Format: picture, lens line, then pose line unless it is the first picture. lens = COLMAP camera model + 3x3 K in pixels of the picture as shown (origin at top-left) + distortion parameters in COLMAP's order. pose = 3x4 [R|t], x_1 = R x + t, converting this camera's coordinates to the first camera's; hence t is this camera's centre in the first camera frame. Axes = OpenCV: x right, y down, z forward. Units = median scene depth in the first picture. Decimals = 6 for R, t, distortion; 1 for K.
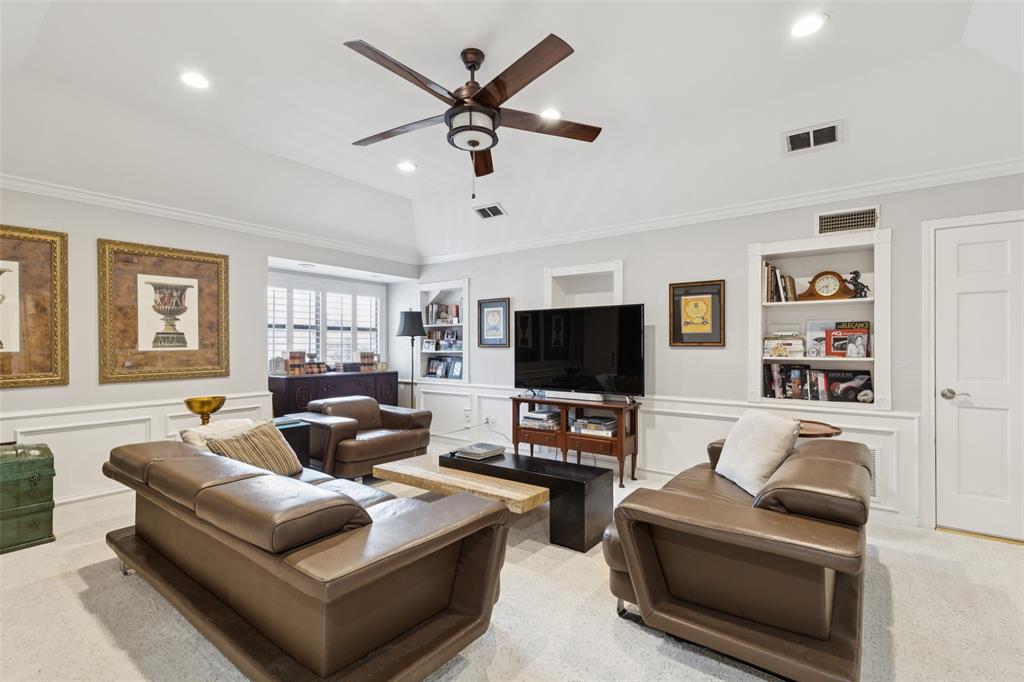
lens RADIAL K [[461.5, 0, 519.4], [0, 461.5, 347.3], [0, 0, 1]] dist [-0.000185, -0.000392]
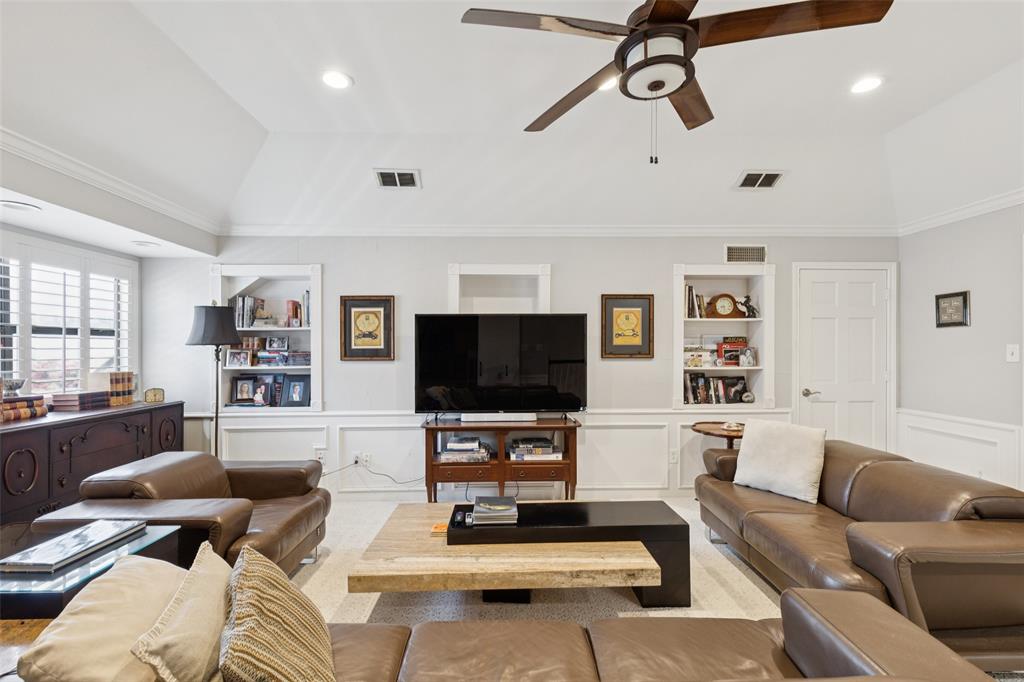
lens RADIAL K [[461.6, 0, 513.9], [0, 461.6, 350.4], [0, 0, 1]] dist [0.001224, 0.000053]
pose [[0.790515, -0.006522, 0.612408, -0.412425], [0.005490, 0.999979, 0.003562, -0.022893], [-0.612418, 0.000547, 0.790534, 0.333660]]
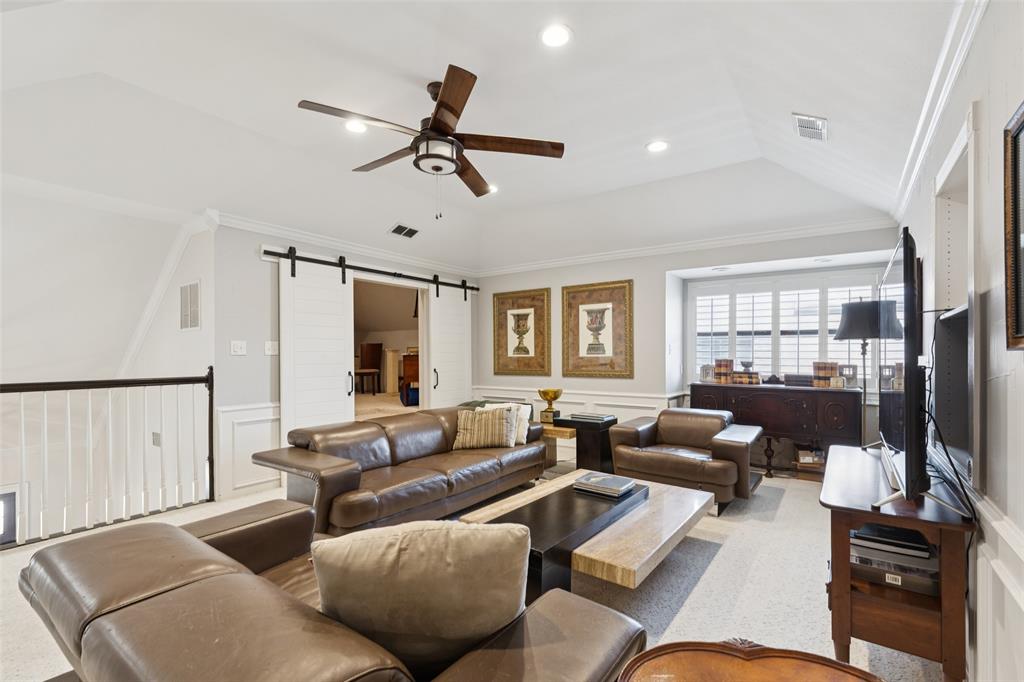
lens RADIAL K [[461.5, 0, 519.4], [0, 461.5, 347.3], [0, 0, 1]] dist [-0.000185, -0.000392]
pose [[0.016847, -0.014052, -0.999759, 0.579587], [-0.005731, 0.999883, -0.014151, -0.000091], [0.999842, 0.005968, 0.016764, 0.682701]]
